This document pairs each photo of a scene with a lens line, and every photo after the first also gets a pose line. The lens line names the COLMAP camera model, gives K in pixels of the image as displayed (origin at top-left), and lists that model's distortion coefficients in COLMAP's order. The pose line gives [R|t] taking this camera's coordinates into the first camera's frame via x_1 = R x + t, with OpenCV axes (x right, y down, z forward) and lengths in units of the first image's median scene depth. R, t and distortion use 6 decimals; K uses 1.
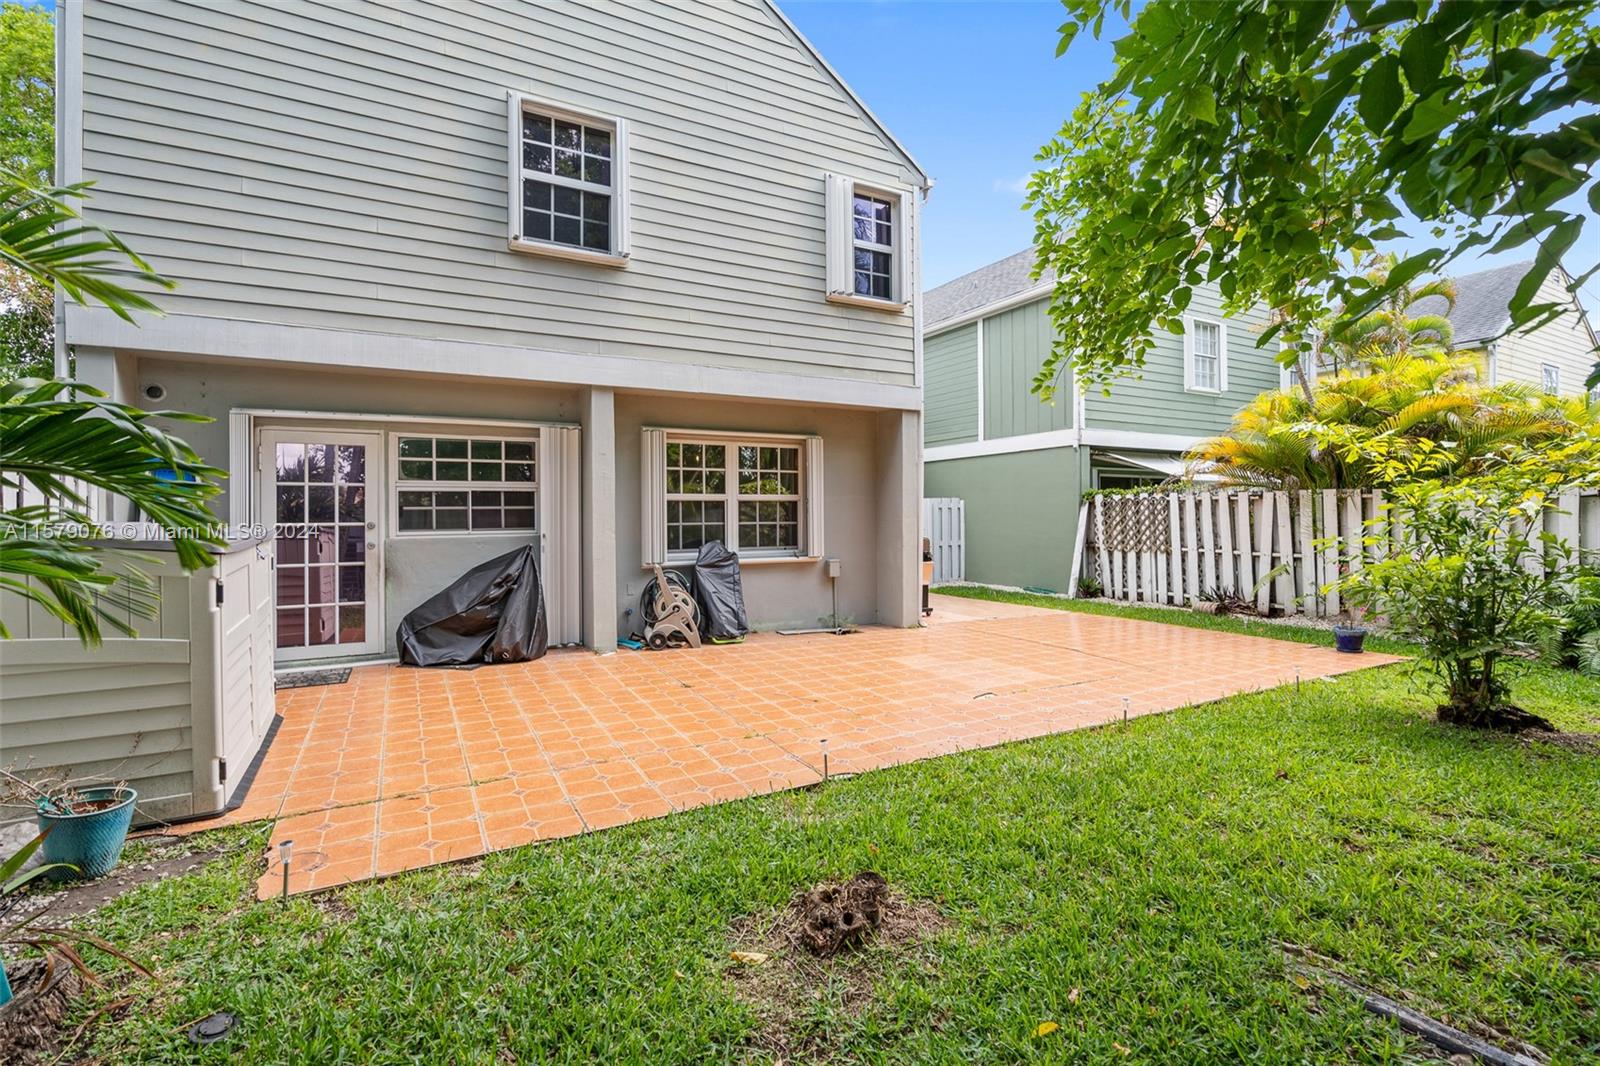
lens RADIAL K [[727.8, 0, 795.6], [0, 727.8, 519.3], [0, 0, 1]] dist [-0.006633, 0.003129]
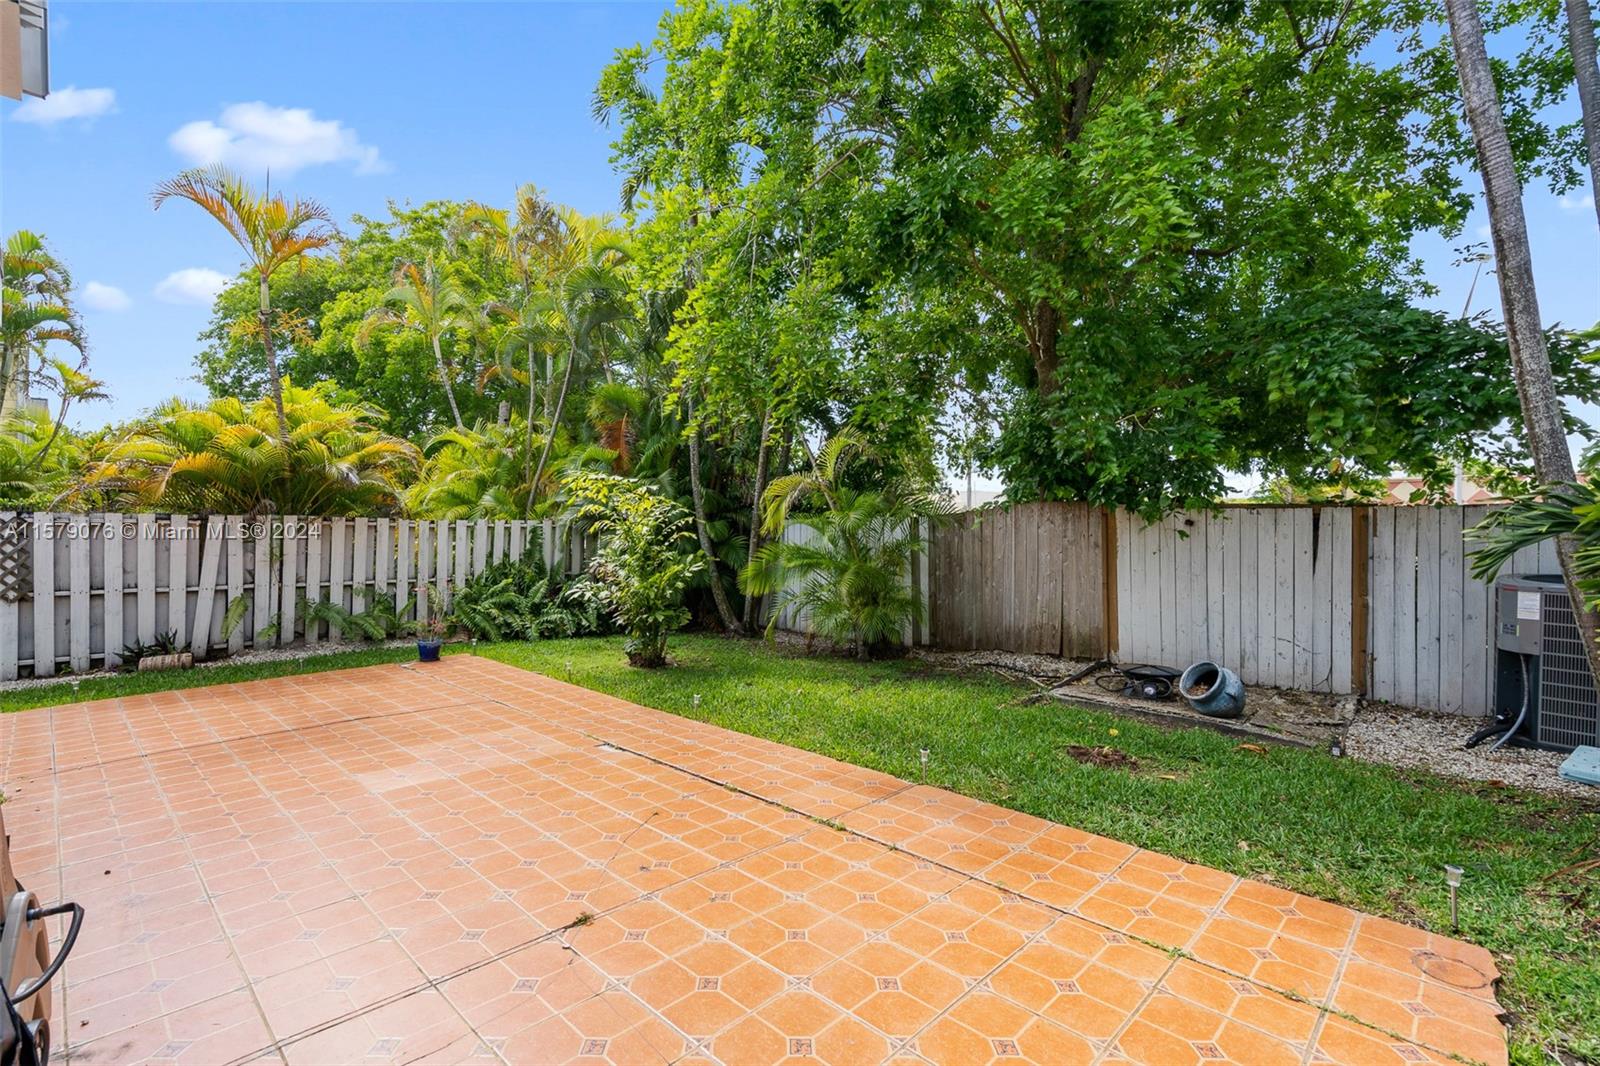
lens RADIAL K [[727.8, 0, 797.2], [0, 727.8, 527.8], [0, 0, 1]] dist [-0.006633, 0.003129]
pose [[-0.300316, 0.004862, 0.953827, -0.928409], [0.010482, 0.999943, -0.001796, -0.035022], [-0.953782, 0.009459, -0.300350, 1.449404]]
